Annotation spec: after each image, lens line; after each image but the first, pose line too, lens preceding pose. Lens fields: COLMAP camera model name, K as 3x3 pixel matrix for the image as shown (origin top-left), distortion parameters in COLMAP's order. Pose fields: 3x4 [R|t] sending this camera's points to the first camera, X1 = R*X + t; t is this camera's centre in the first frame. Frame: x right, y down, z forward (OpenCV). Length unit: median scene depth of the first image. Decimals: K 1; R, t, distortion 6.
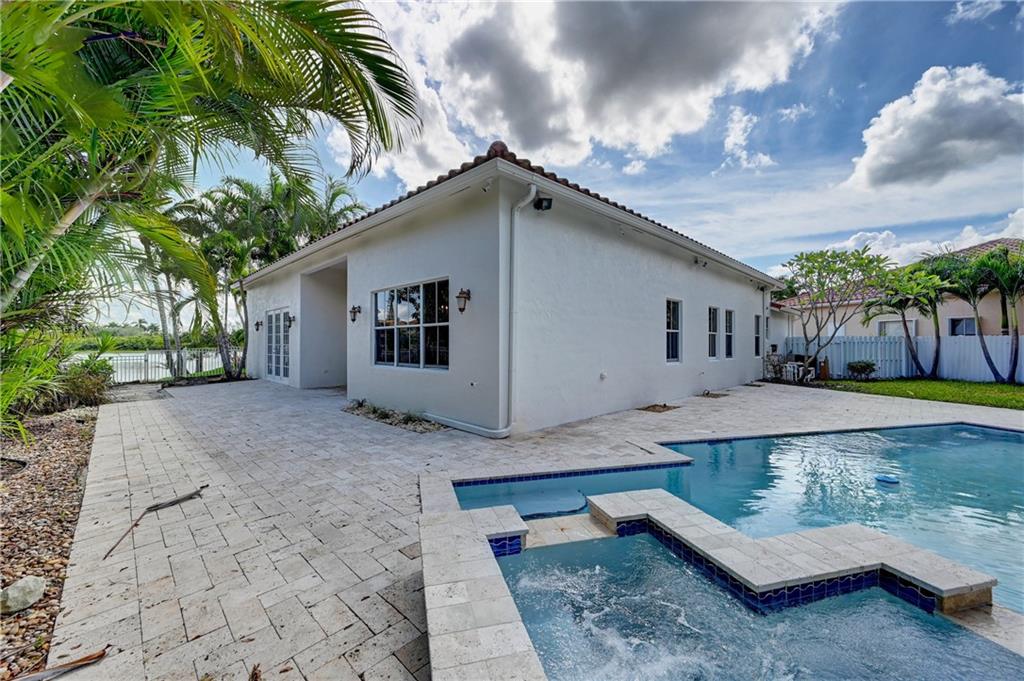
lens RADIAL K [[403.7, 0, 512.5], [0, 403.7, 337.8], [0, 0, 1]] dist [0.000472, 0.000130]
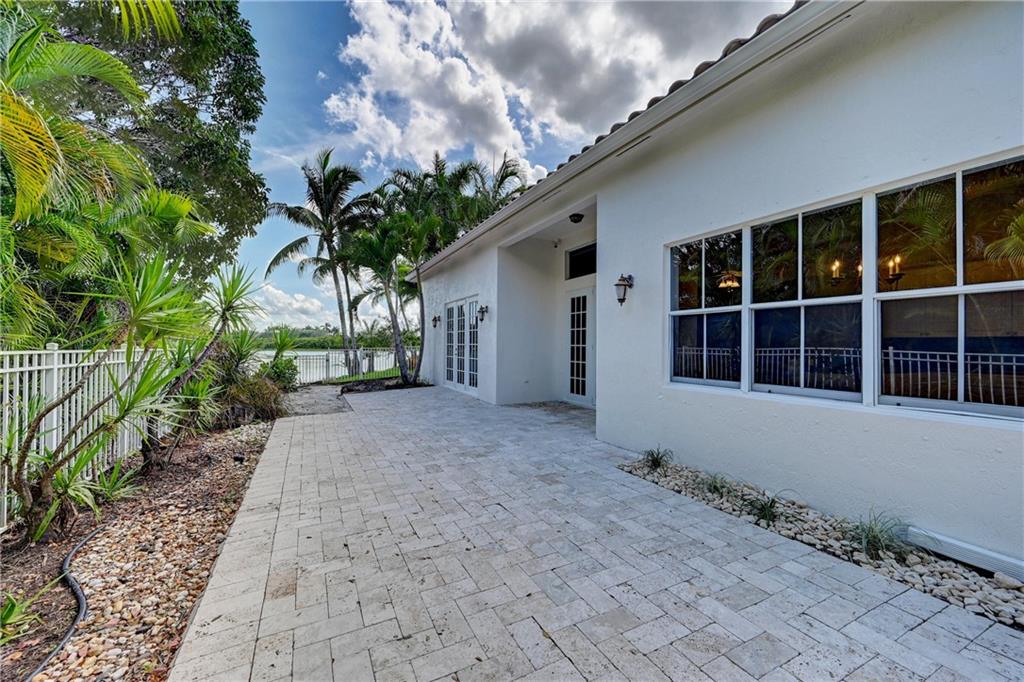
lens RADIAL K [[409.9, 0, 511.7], [0, 409.9, 340.8], [0, 0, 1]] dist [0.001378, -0.000019]
pose [[0.948883, 0.004469, -0.315597, -0.219842], [-0.003473, 0.999987, 0.003719, 0.006460], [0.315609, -0.002433, 0.948886, 0.254025]]
